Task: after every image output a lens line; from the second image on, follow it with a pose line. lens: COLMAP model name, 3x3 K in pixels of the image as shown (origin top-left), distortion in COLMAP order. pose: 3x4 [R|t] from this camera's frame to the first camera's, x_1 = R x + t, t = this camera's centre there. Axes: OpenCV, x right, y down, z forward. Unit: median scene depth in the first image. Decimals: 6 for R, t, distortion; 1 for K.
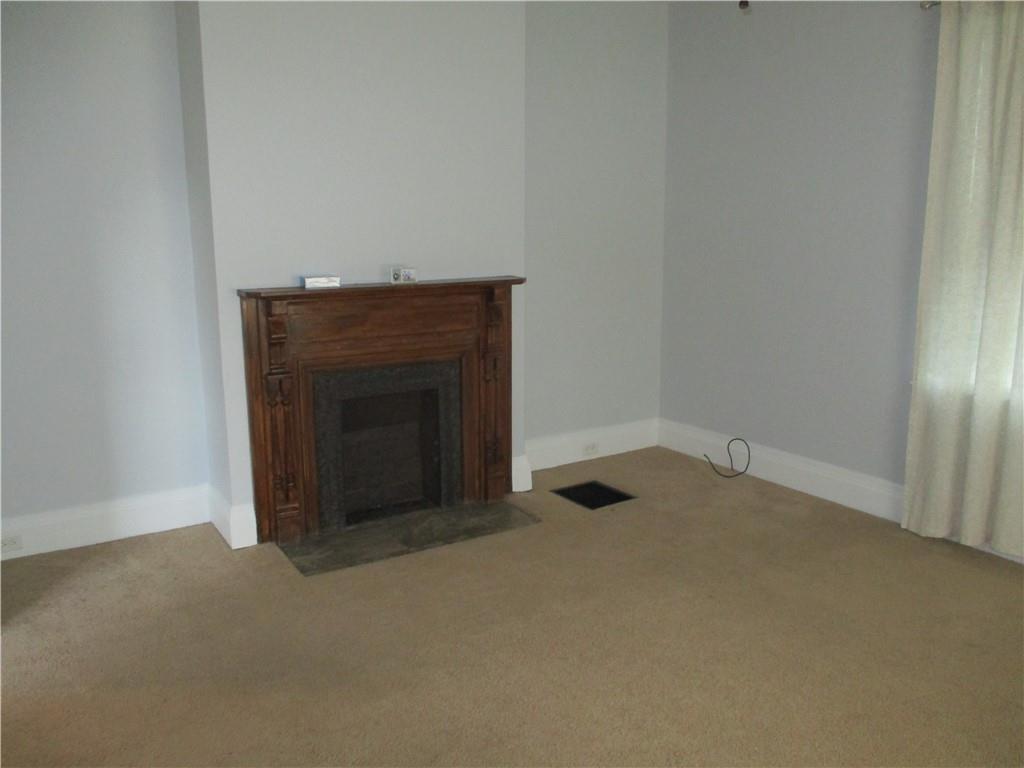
lens RADIAL K [[842.8, 0, 513.0], [0, 842.8, 385.3], [0, 0, 1]] dist [-0.033866, 0.004201]
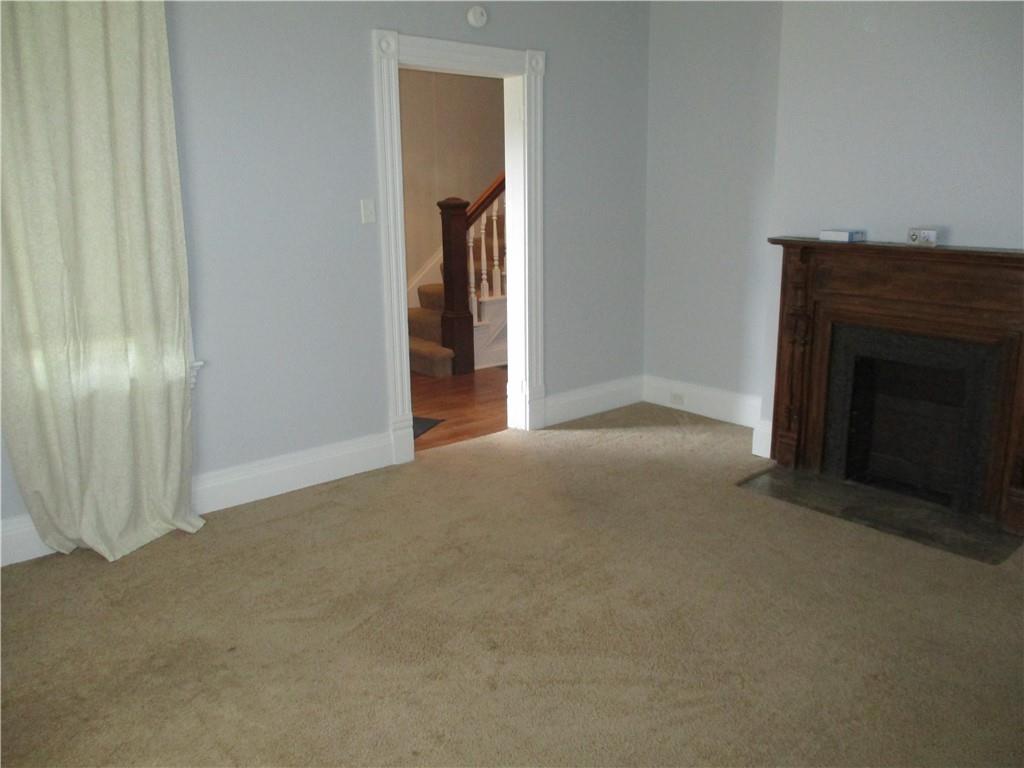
lens RADIAL K [[842.8, 0, 512.9], [0, 842.8, 382.6], [0, 0, 1]] dist [-0.033866, 0.004201]
pose [[0.136688, 0.235557, -0.962200, 0.720463], [-0.183913, 0.960465, 0.209005, -0.085813], [0.973392, 0.148392, 0.174606, 0.427512]]
